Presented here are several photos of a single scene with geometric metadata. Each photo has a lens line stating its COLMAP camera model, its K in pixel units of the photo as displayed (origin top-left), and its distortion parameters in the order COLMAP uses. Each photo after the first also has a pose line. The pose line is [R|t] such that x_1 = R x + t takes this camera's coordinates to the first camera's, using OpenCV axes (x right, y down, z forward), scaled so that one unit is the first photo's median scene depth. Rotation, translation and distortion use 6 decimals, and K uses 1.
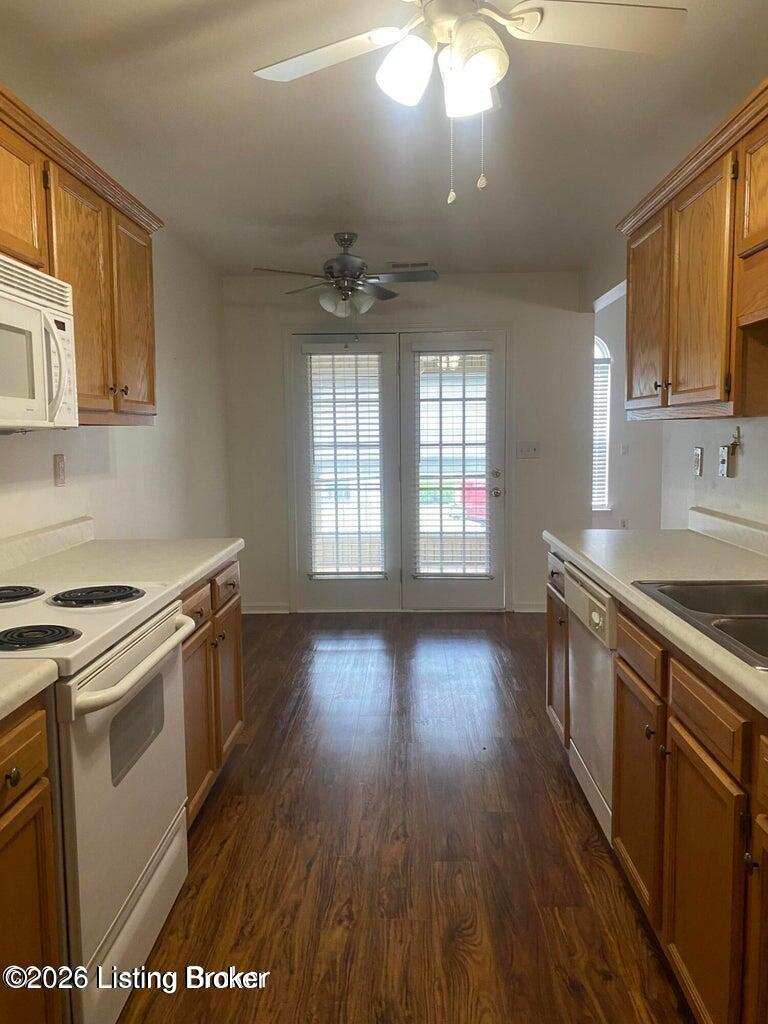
lens RADIAL K [[782.5, 0, 384.1], [0, 782.5, 507.1], [0, 0, 1]] dist [0.016496, -0.018989]
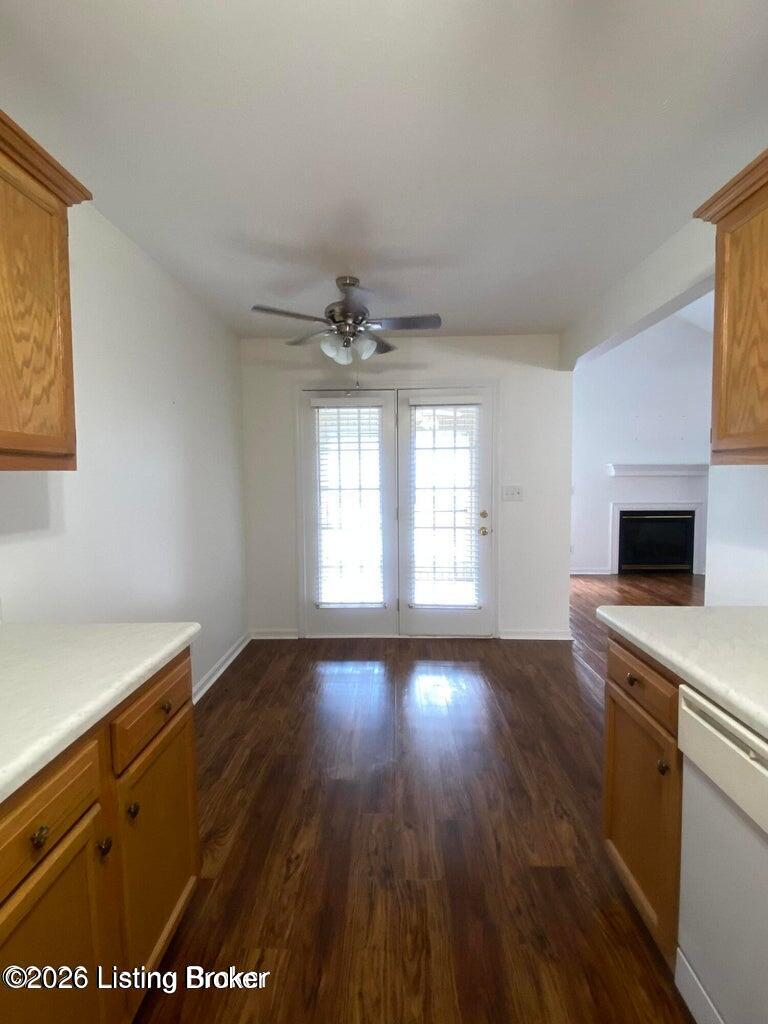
lens RADIAL K [[493.8, 0, 387.1], [0, 493.8, 510.9], [0, 0, 1]] dist [-0.005883, -0.000733]
pose [[0.999851, 0.002454, 0.017073, -0.007312], [-0.002037, 0.999700, -0.024393, -0.031650], [-0.017128, 0.024355, 0.999557, 0.311351]]
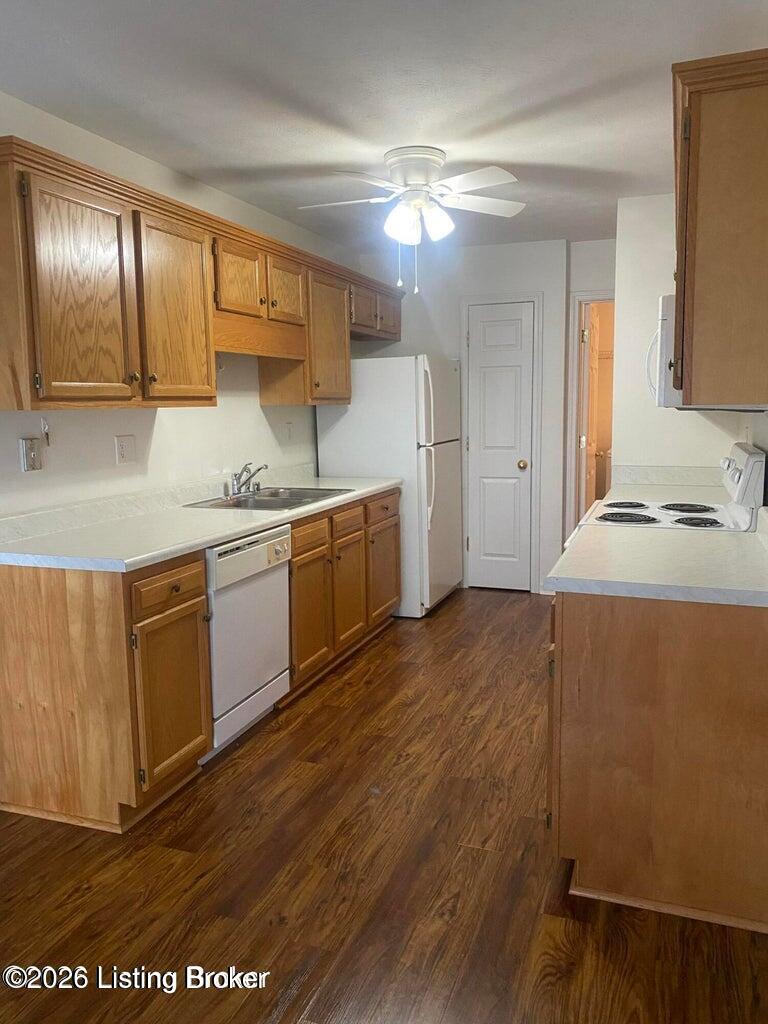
lens RADIAL K [[782.5, 0, 387.8], [0, 782.5, 514.4], [0, 0, 1]] dist [0.016496, -0.018989]
pose [[-0.949443, -0.022046, 0.313166, -0.152277], [0.052502, 0.972333, 0.227622, -0.099028], [-0.309520, 0.232555, -0.922017, 0.960707]]
